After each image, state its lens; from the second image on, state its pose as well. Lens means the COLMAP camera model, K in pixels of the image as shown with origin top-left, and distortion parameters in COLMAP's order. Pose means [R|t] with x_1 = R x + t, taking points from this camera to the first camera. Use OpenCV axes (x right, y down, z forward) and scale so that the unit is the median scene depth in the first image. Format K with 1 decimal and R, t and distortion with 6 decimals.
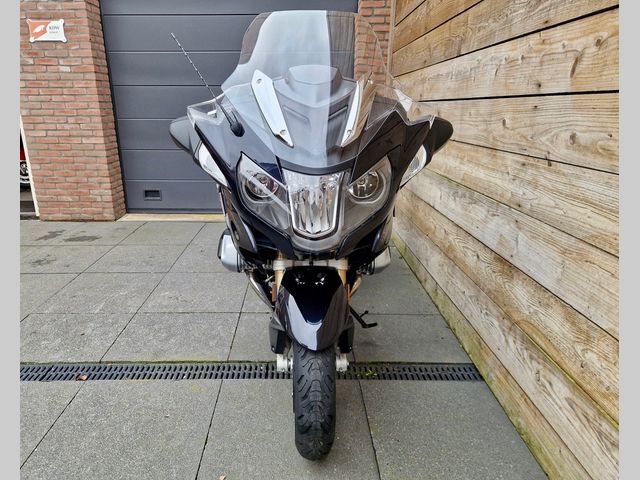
lens RADIAL K [[429.4, 0, 289.0], [0, 429.4, 239.2], [0, 0, 1]] dist [0.055347, -0.049879]
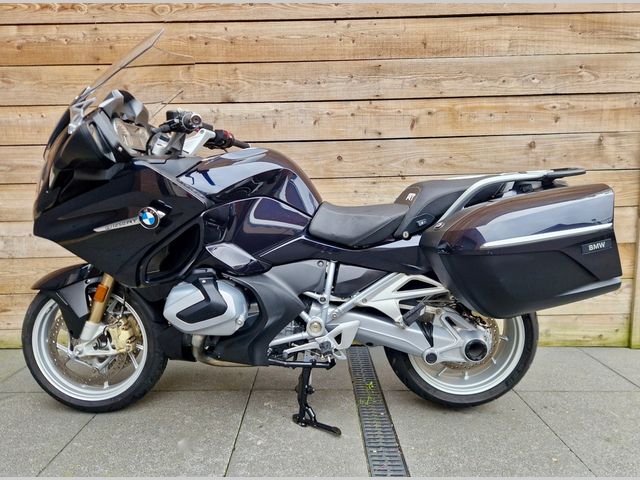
lens RADIAL K [[435.0, 0, 320.0], [0, 435.0, 240.0], [0, 0, 1]] dist [0.064241, -0.056668]
pose [[-0.032346, -0.124385, 0.991707, -1.065578], [0.313860, 0.940770, 0.128234, -0.253426], [-0.948918, 0.315405, 0.008609, 1.302409]]
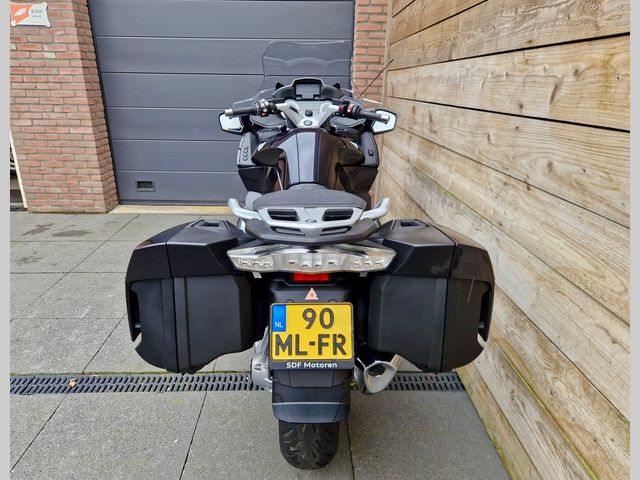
lens RADIAL K [[430.9, 0, 307.2], [0, 430.9, 239.2], [0, 0, 1]] dist [0.054876, -0.049258]
pose [[0.999527, 0.002053, 0.030680, 0.059175], [-0.003532, 0.998830, 0.048233, -0.097001], [-0.030545, -0.048318, 0.998365, 0.013788]]
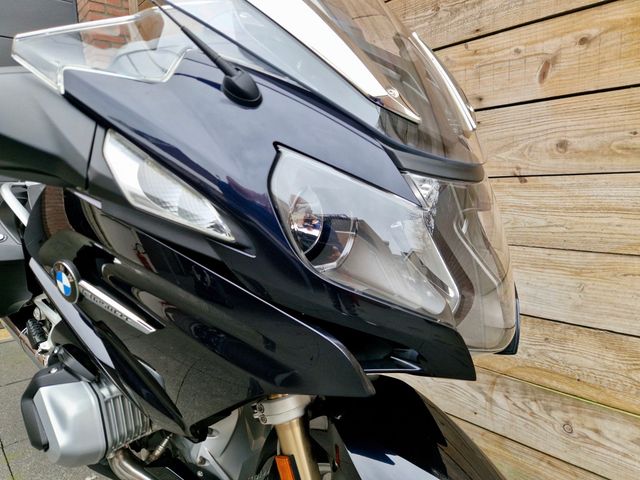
lens RADIAL K [[435.0, 0, 320.0], [0, 435.0, 240.0], [0, 0, 1]] dist [0.064241, -0.056668]
pose [[0.719814, -0.108026, 0.685710, -0.307649], [0.228091, 0.969776, -0.086659, -0.067859], [-0.655623, 0.218783, 0.722698, 0.616540]]
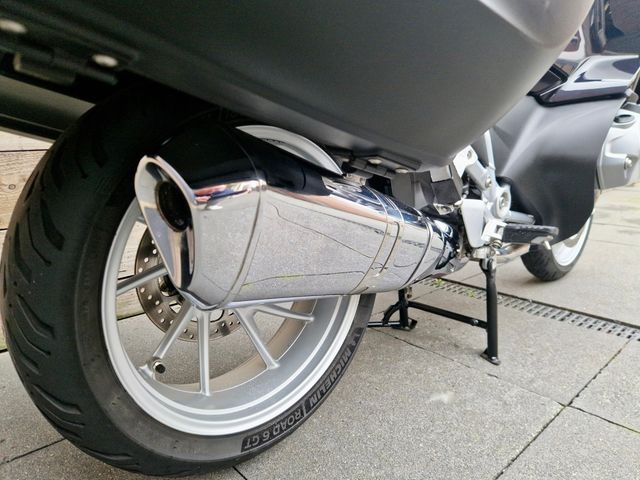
lens RADIAL K [[435.0, 0, 320.0], [0, 435.0, 240.0], [0, 0, 1]] dist [0.064241, -0.056668]
pose [[-0.688785, -0.135408, 0.712208, -0.357125], [0.246116, 0.880383, 0.405404, -0.251135], [-0.681910, 0.454522, -0.573068, 2.150516]]
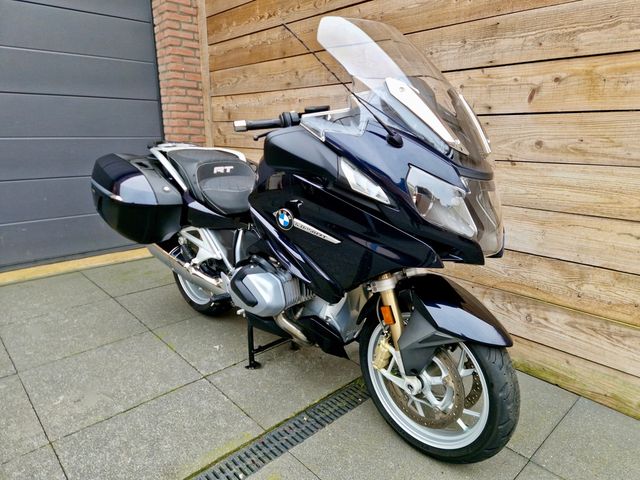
lens RADIAL K [[429.7, 0, 321.3], [0, 429.7, 232.2], [0, 0, 1]] dist [0.058703, -0.052390]
pose [[0.712527, -0.154698, 0.684379, -0.769373], [0.198997, 0.979895, 0.014316, -0.095656], [-0.672834, 0.125989, 0.728986, 0.410544]]
